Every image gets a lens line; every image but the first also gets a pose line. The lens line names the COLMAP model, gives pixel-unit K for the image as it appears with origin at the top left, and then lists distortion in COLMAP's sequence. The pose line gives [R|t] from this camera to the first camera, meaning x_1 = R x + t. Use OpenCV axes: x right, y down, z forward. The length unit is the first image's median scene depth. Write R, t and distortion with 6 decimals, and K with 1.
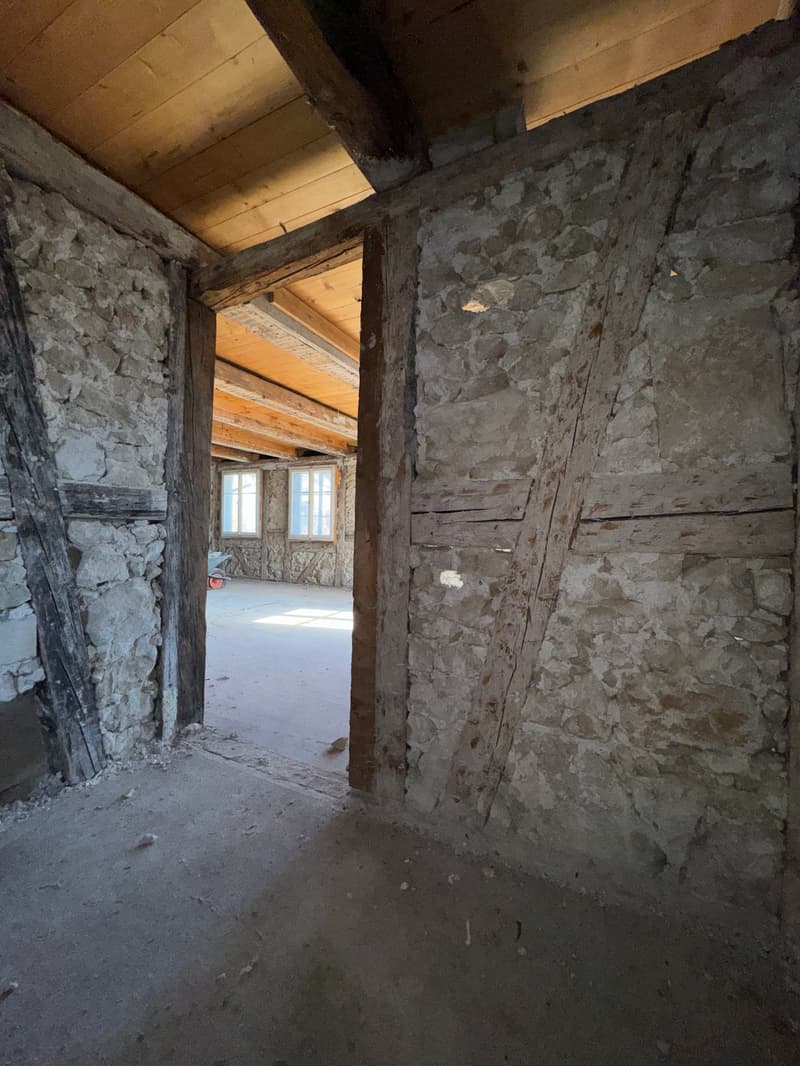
lens RADIAL K [[423.9, 0, 400.0], [0, 423.9, 533.0], [0, 0, 1]] dist [-0.000279, -0.000073]
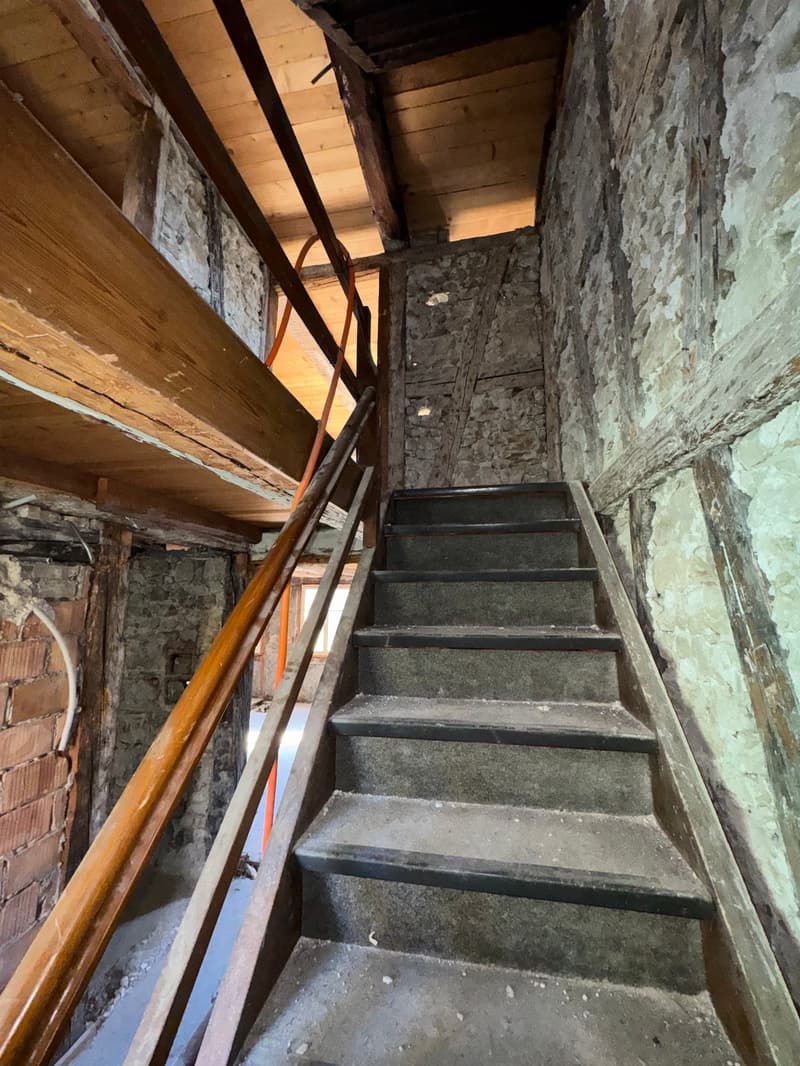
lens RADIAL K [[423.9, 0, 400.0], [0, 423.9, 533.0], [0, 0, 1]] dist [-0.000279, -0.000073]
pose [[0.962809, 0.030923, 0.268408, -0.602072], [0.010121, 0.988604, -0.150199, 1.114035], [-0.269993, 0.147330, 0.951524, -1.036336]]
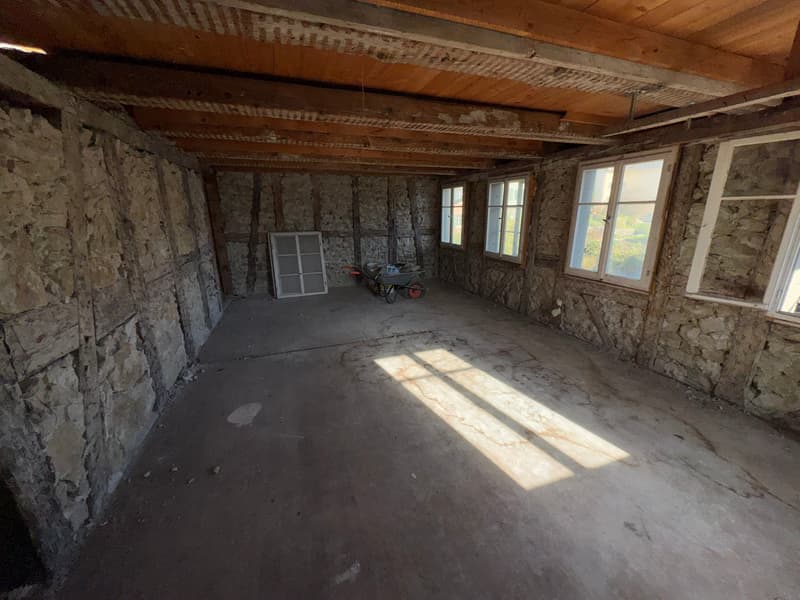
lens RADIAL K [[318.1, 0, 400.0], [0, 318.1, 300.0], [0, 0, 1]] dist [-0.000279, -0.000073]
pose [[0.717455, 0.167209, -0.676239, 0.638947], [0.009223, 0.968399, 0.249235, -0.394872], [0.696544, -0.185052, 0.693241, 1.844101]]
